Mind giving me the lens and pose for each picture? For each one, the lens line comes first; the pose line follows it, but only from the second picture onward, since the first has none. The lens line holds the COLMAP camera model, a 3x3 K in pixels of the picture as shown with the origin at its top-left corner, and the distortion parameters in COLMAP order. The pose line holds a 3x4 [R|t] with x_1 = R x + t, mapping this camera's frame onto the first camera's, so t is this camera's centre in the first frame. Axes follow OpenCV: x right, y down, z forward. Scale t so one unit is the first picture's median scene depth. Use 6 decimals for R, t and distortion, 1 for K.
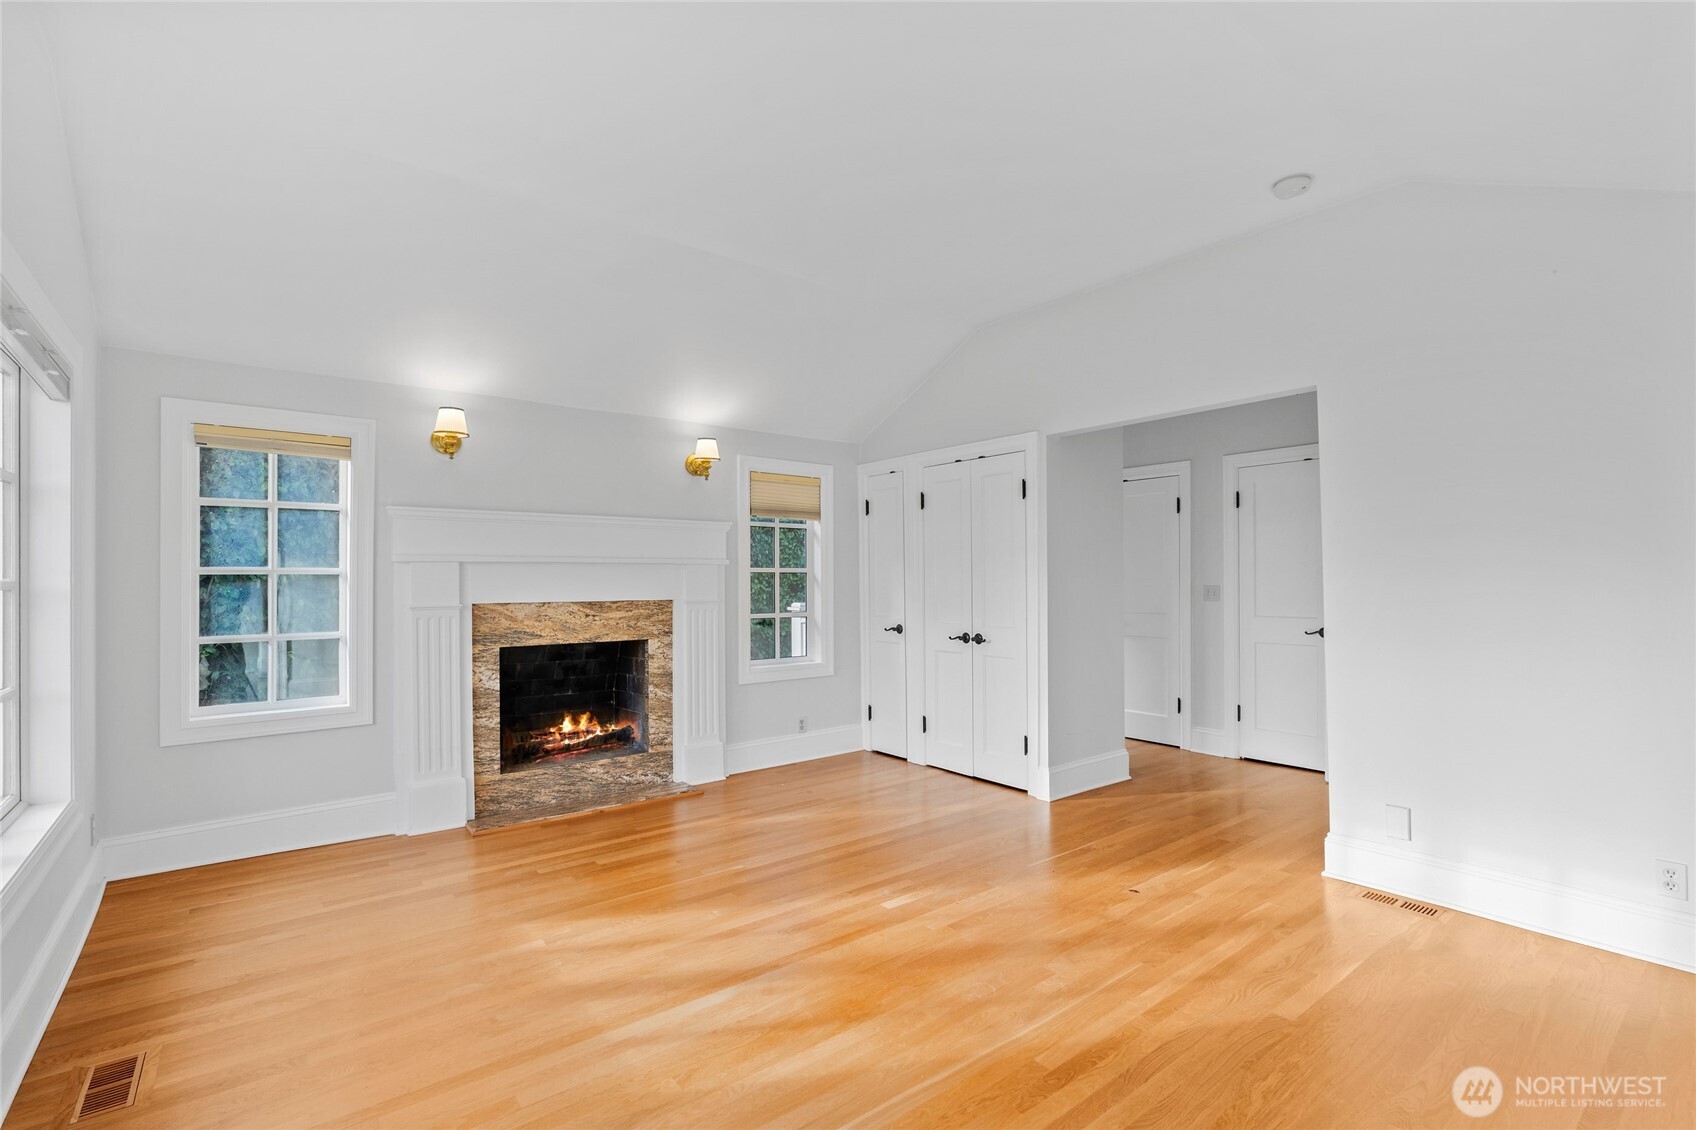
lens RADIAL K [[758.7, 0, 848.0], [0, 758.7, 578.3], [0, 0, 1]] dist [-0.004303, -0.001195]
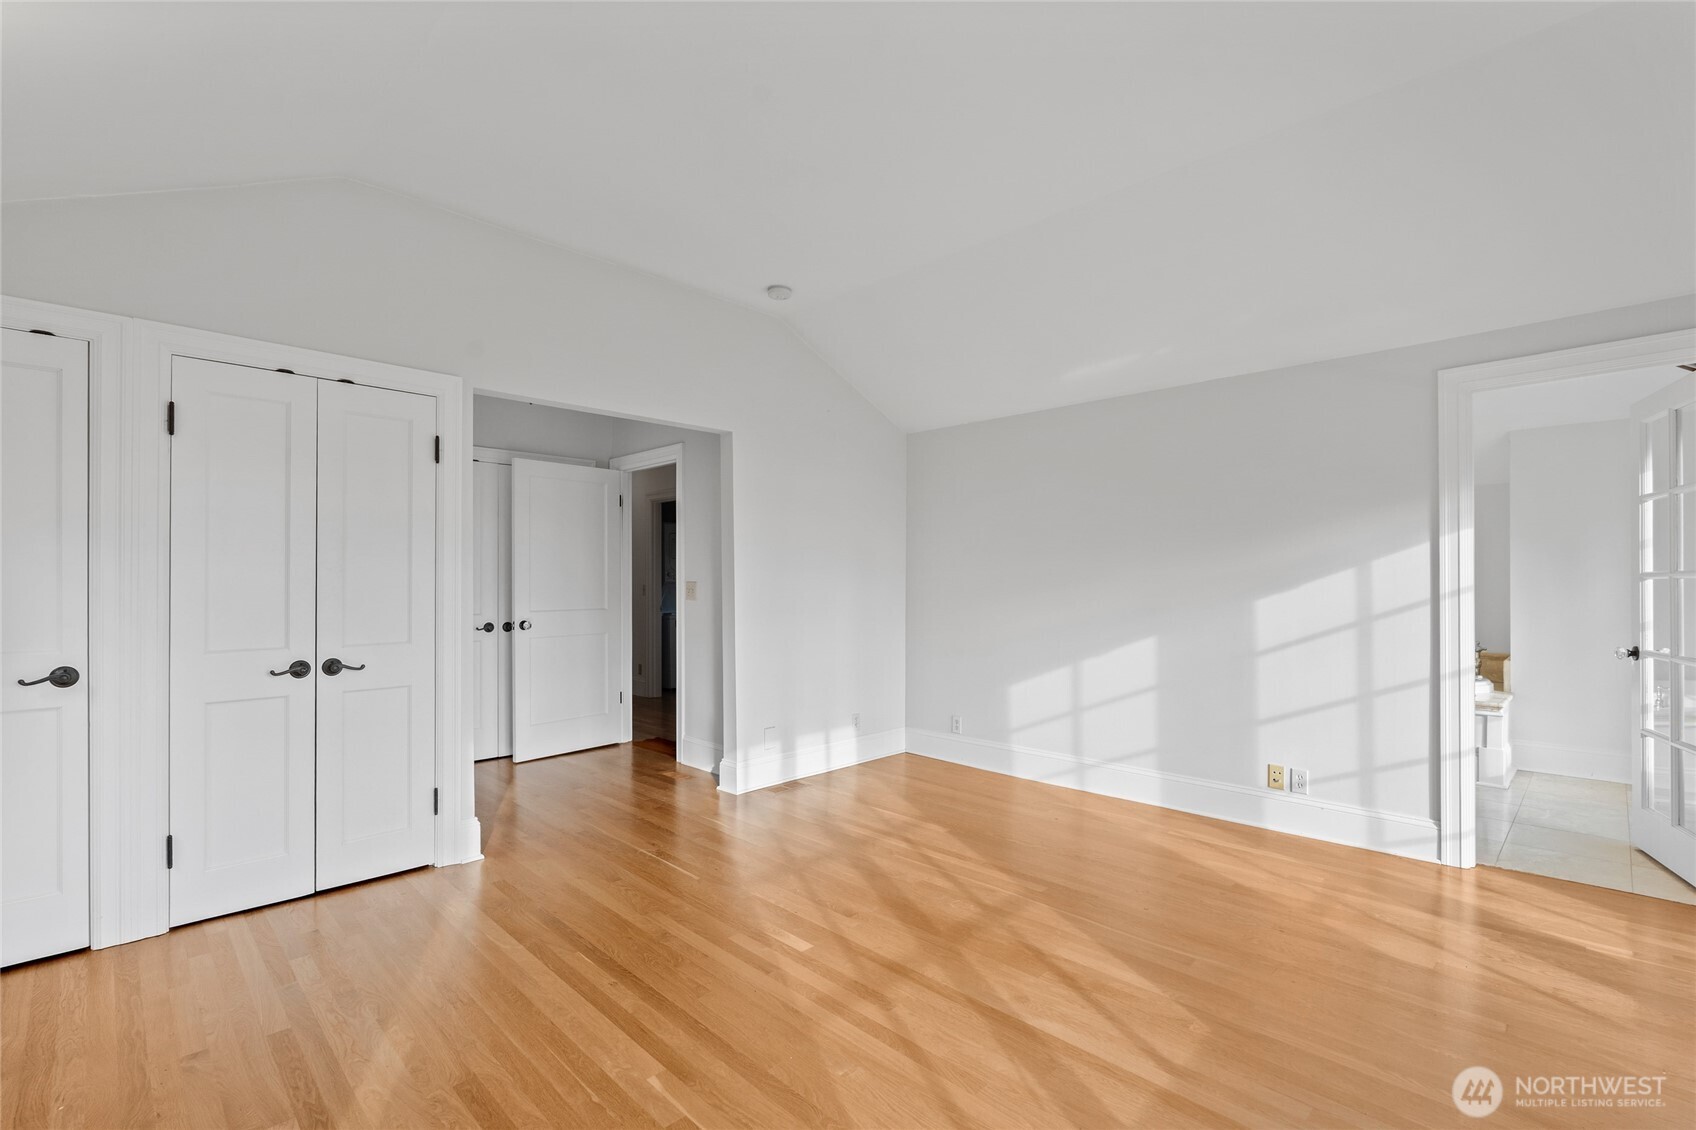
lens RADIAL K [[758.7, 0, 852.7], [0, 758.7, 573.0], [0, 0, 1]] dist [-0.004303, -0.001195]
pose [[-0.125403, 0.016510, 0.991968, -0.840576], [-0.002695, 0.999852, -0.016982, 0.017630], [-0.992102, -0.004803, -0.125340, 1.078362]]
